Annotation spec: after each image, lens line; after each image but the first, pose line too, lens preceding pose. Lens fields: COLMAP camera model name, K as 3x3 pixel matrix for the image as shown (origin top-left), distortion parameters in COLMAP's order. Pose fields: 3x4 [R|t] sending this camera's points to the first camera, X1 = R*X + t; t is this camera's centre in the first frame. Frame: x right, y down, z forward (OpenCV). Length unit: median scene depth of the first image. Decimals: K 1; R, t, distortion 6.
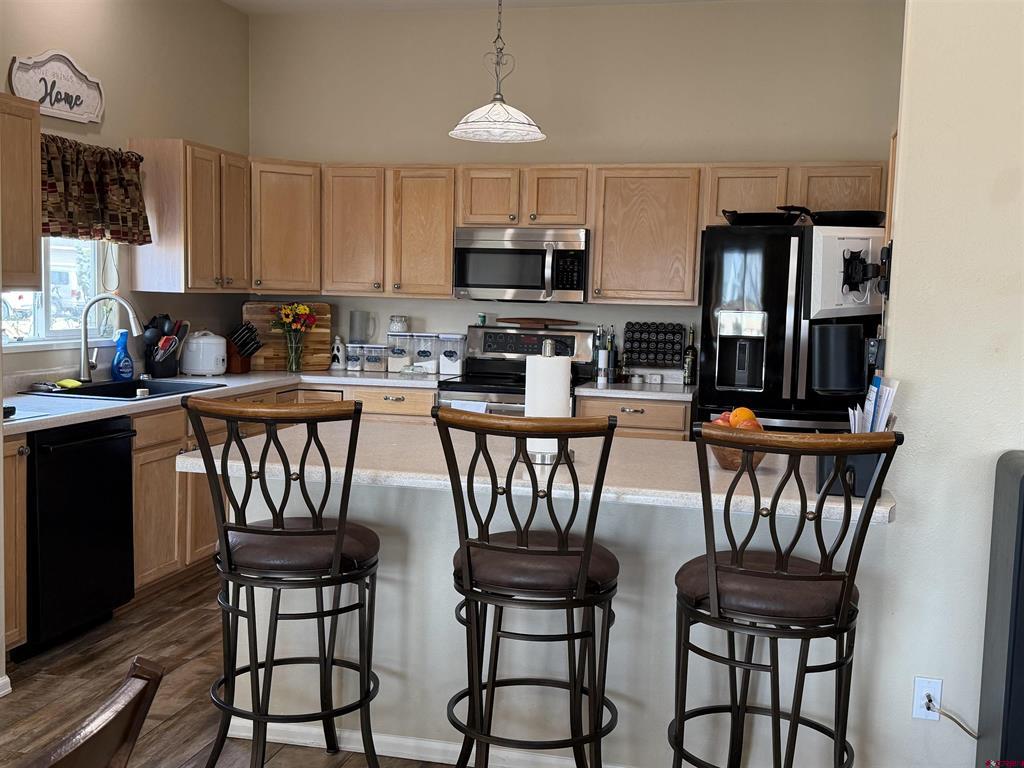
lens RADIAL K [[1147.3, 0, 512.0], [0, 1147.3, 384.0], [0, 0, 1]] dist [0.205718, -0.514331]
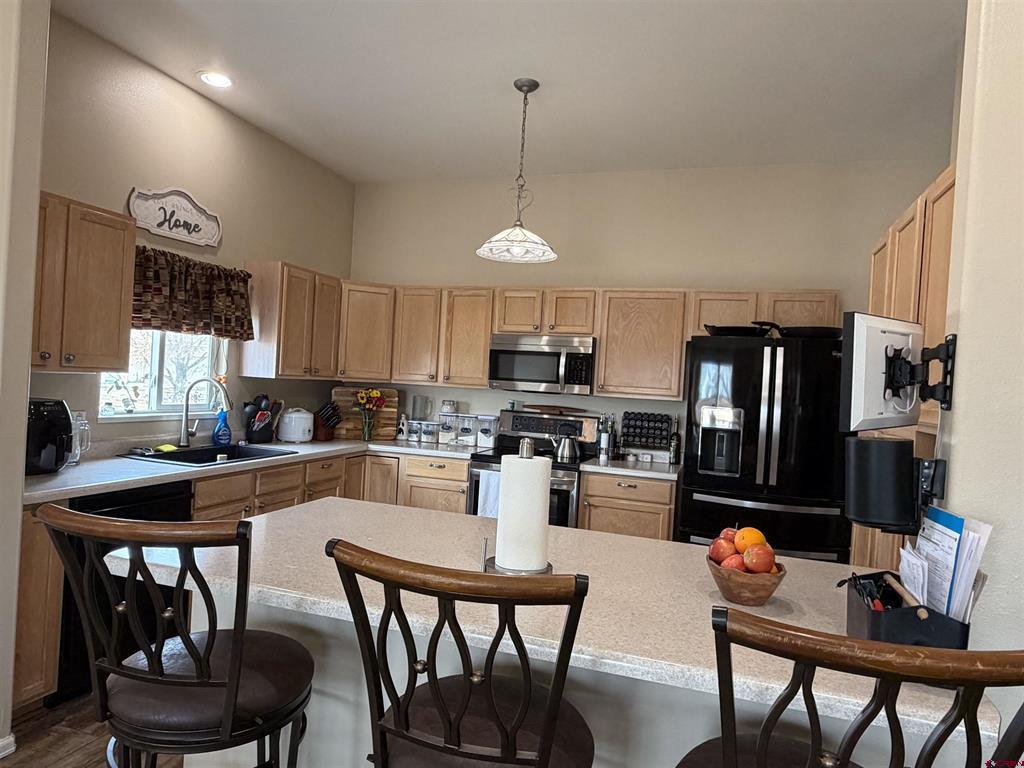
lens RADIAL K [[622.7, 0, 512.0], [0, 622.7, 384.0], [0, 0, 1]] dist [0.000301, -0.000598]
pose [[0.995537, 0.031142, -0.089090, 0.038975], [-0.038297, 0.996078, -0.079766, -0.026294], [0.086257, 0.082822, 0.992824, 0.326916]]
